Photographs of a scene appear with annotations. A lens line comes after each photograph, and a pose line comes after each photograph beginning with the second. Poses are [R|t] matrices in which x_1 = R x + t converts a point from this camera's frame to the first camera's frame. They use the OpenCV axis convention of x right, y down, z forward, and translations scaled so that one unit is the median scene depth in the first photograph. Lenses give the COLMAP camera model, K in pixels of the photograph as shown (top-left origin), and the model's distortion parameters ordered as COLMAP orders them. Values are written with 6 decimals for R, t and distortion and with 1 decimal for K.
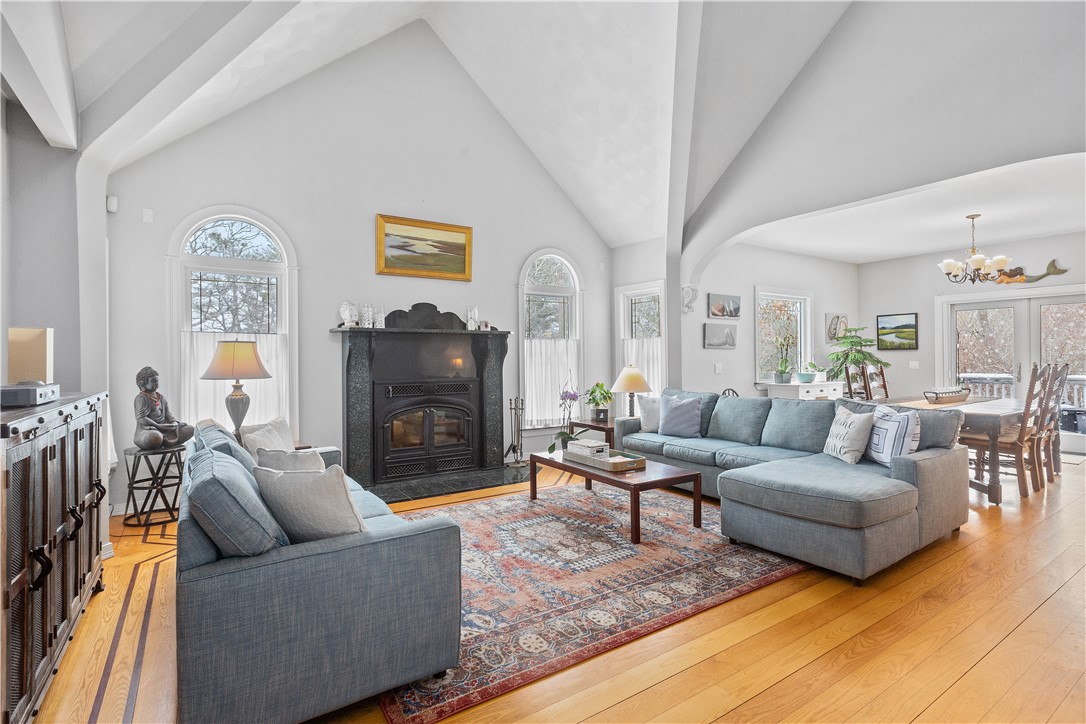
lens RADIAL K [[519.3, 0, 551.6], [0, 519.3, 366.4], [0, 0, 1]] dist [-0.002519, 0.000397]
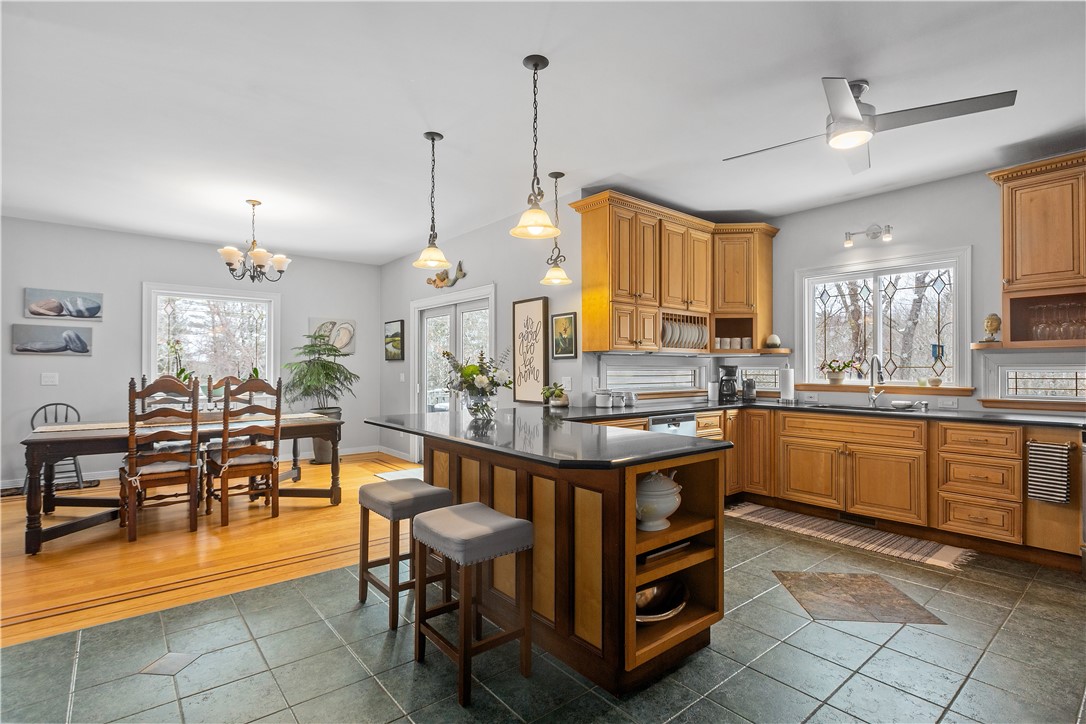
lens RADIAL K [[519.3, 0, 542.3], [0, 519.3, 358.2], [0, 0, 1]] dist [-0.002519, 0.000397]
pose [[0.995755, 0.015123, 0.090793, 1.845848], [-0.011859, 0.999267, -0.036385, -0.014588], [-0.091277, 0.035154, 0.995205, 0.176400]]
